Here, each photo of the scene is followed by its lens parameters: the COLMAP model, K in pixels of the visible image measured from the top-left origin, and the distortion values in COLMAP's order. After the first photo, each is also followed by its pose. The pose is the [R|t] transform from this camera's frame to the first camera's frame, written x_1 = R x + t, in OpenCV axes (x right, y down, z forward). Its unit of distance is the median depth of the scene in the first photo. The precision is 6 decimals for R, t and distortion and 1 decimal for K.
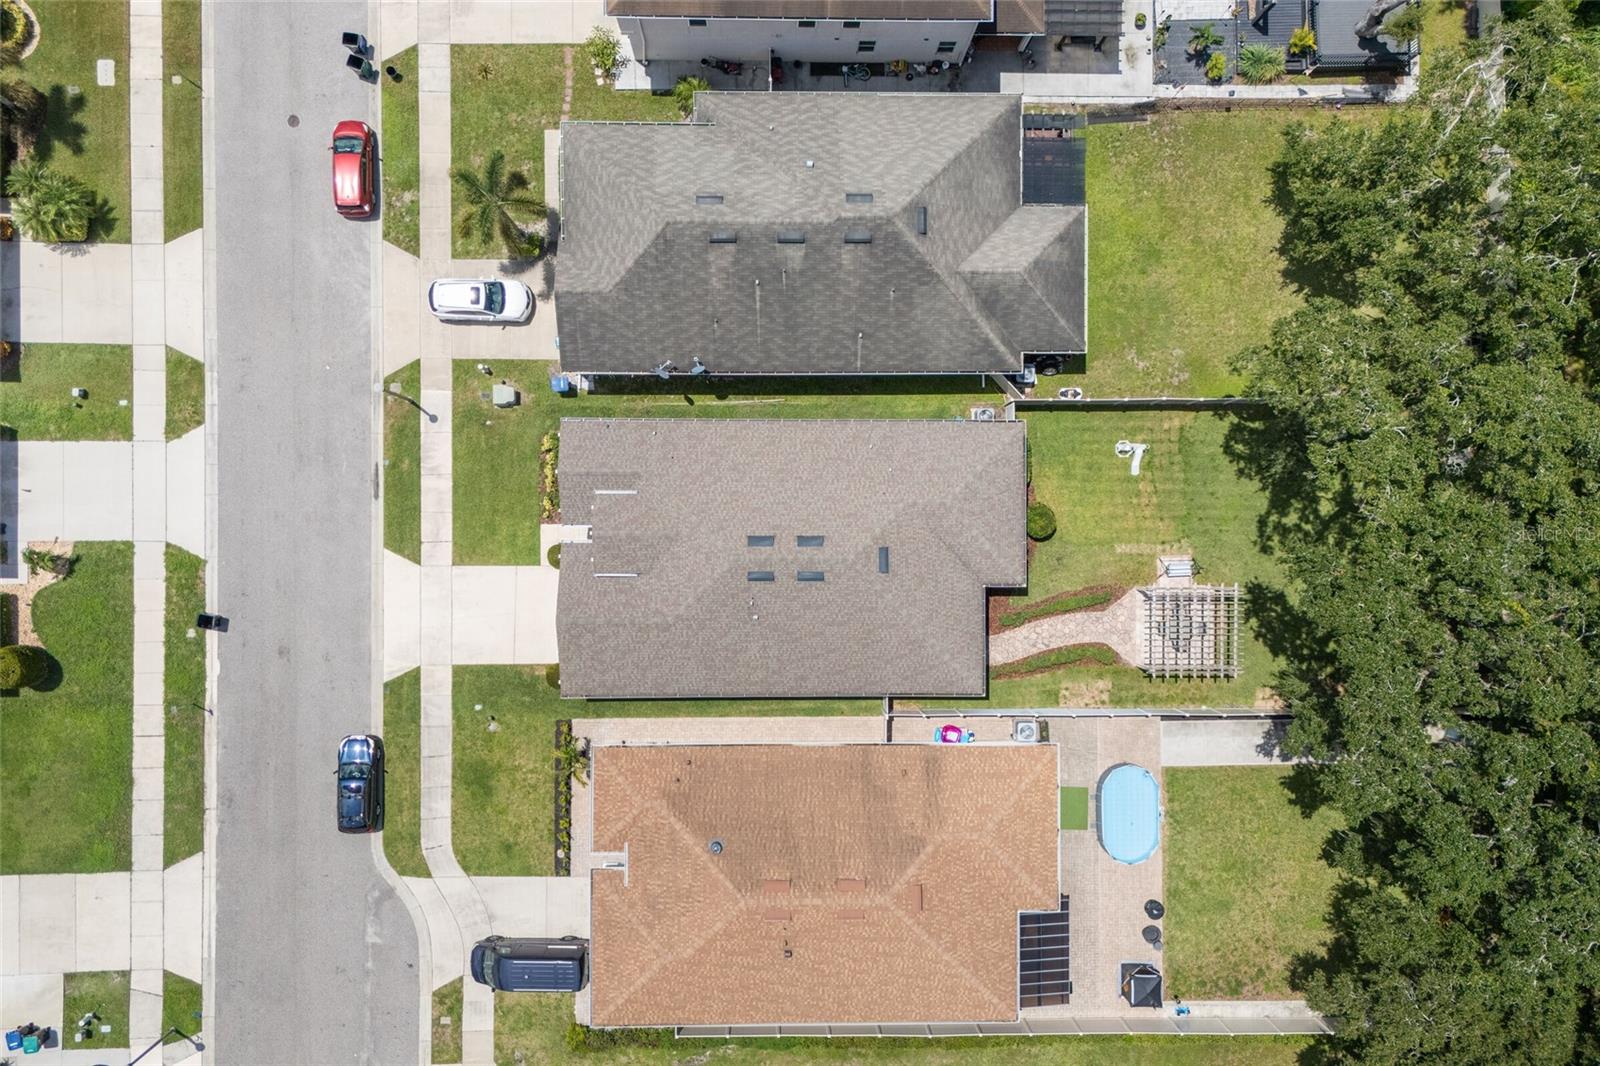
lens RADIAL K [[1179.9, 0, 796.7], [0, 1179.9, 539.6], [0, 0, 1]] dist [0.043189, -0.007475]
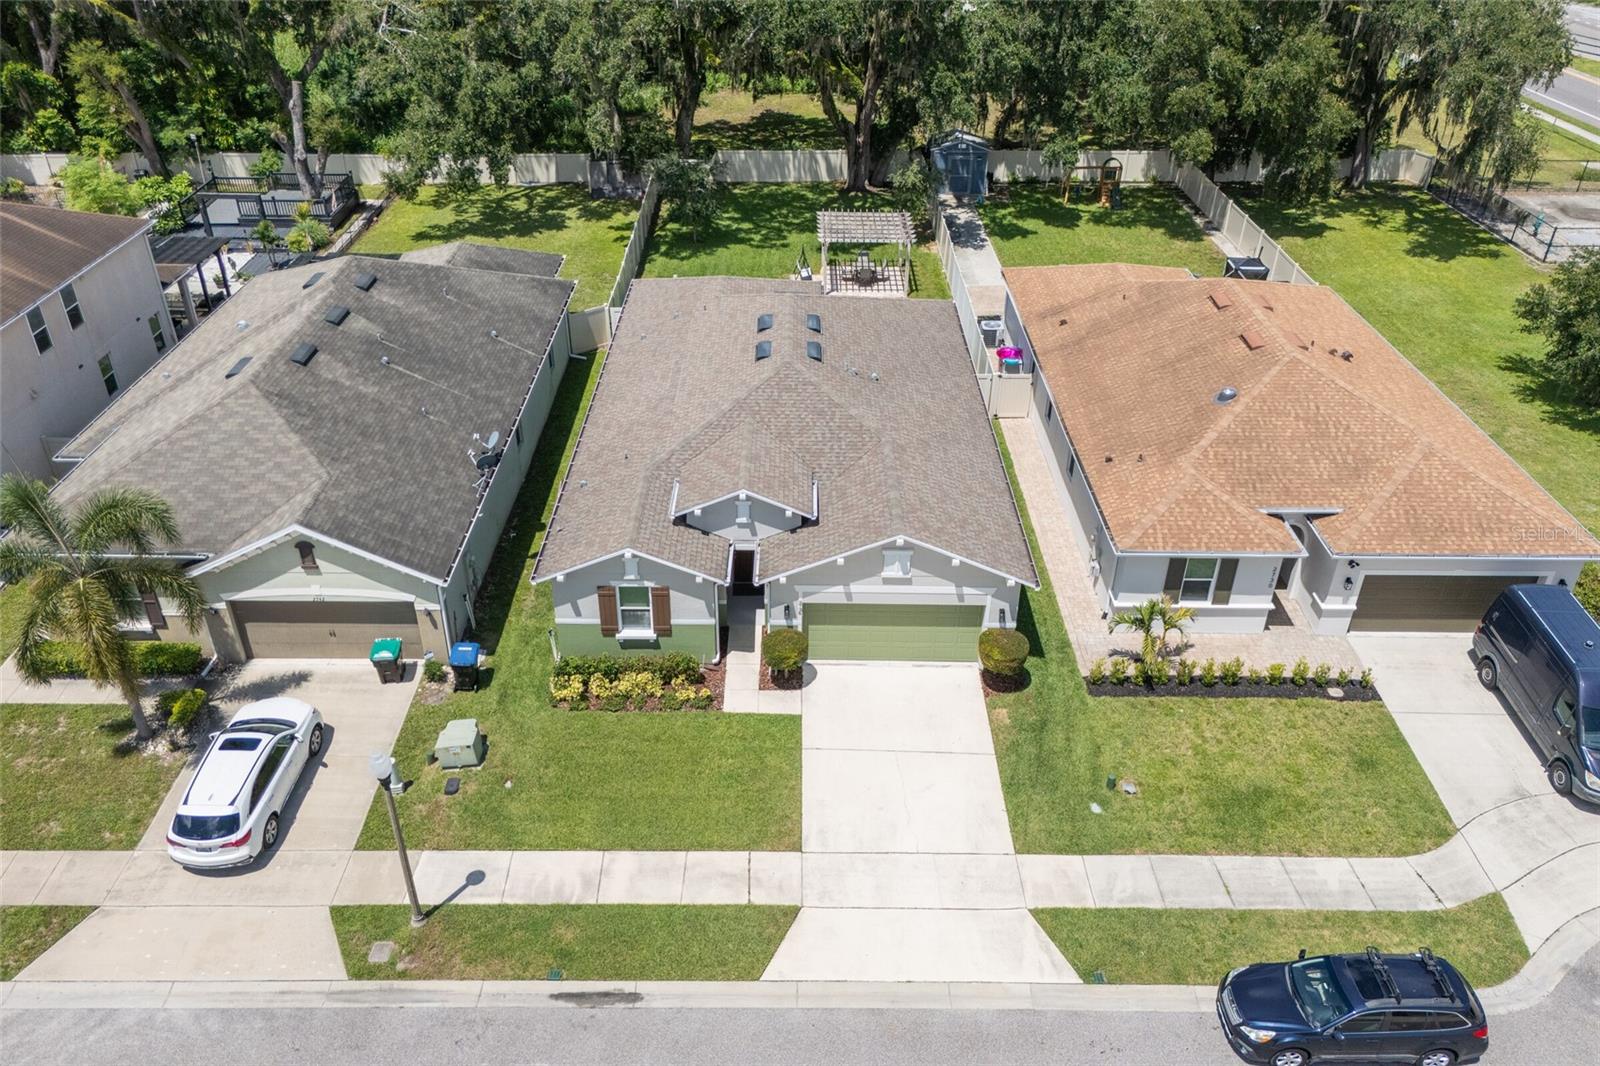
lens RADIAL K [[1186.6, 0, 796.4], [0, 1186.6, 525.6], [0, 0, 1]] dist [0.066800, -0.058171]
pose [[0.001365, -0.556185, 0.831057, -0.609912], [0.999968, 0.007270, 0.003223, 0.017376], [-0.007835, 0.831027, 0.556177, 0.634890]]
